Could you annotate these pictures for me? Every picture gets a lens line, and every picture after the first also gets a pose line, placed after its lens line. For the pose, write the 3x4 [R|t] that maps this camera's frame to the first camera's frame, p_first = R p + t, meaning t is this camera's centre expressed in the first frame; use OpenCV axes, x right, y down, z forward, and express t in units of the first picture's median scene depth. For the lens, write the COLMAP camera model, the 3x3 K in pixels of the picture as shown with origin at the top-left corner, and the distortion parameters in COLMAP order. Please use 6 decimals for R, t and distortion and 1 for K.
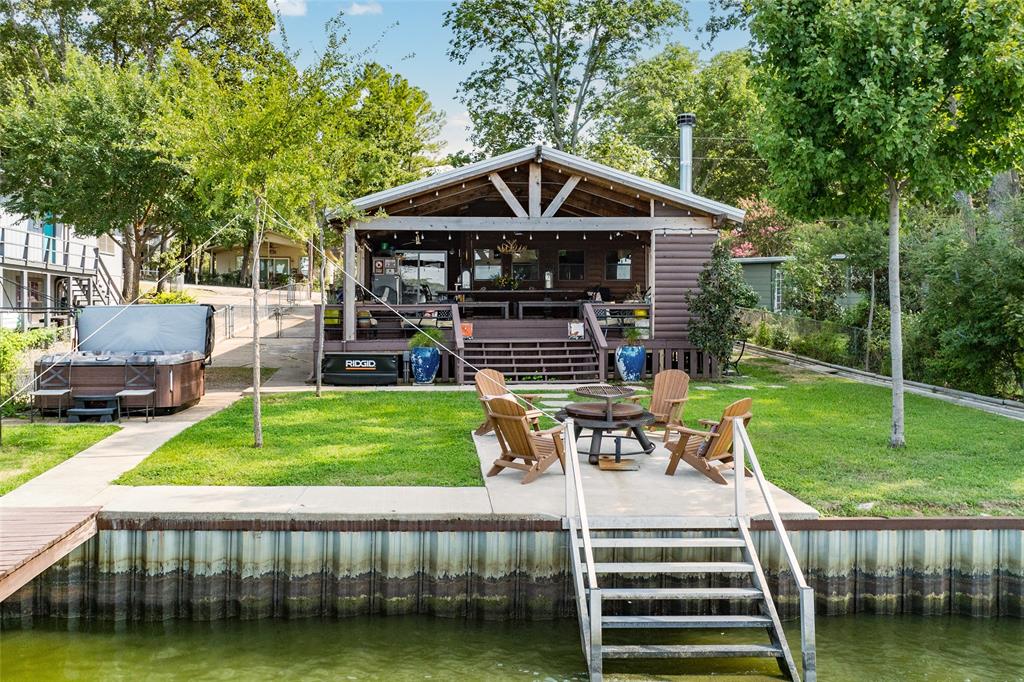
lens RADIAL K [[925.6, 0, 512.0], [0, 925.6, 341.0], [0, 0, 1]] dist [-0.014002, -0.013014]
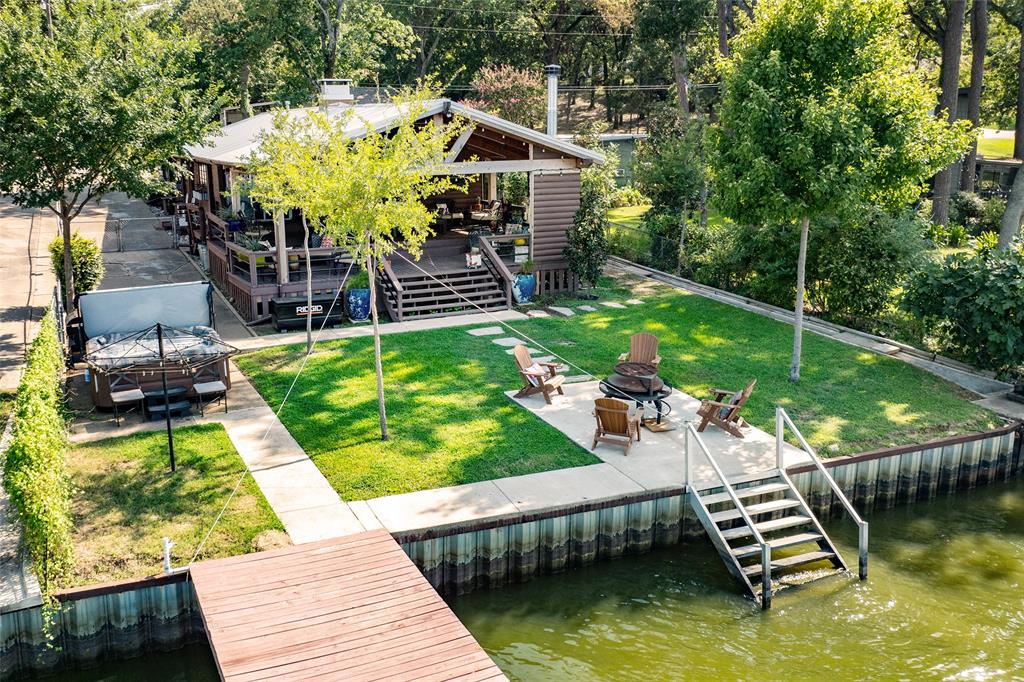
lens RADIAL K [[925.6, 0, 512.0], [0, 925.6, 341.0], [0, 0, 1]] dist [-0.014002, -0.013014]
pose [[0.922591, -0.086468, 0.375964, -0.639618], [0.004805, 0.977057, 0.212924, -0.307451], [-0.385749, -0.194636, 0.901840, -0.176794]]
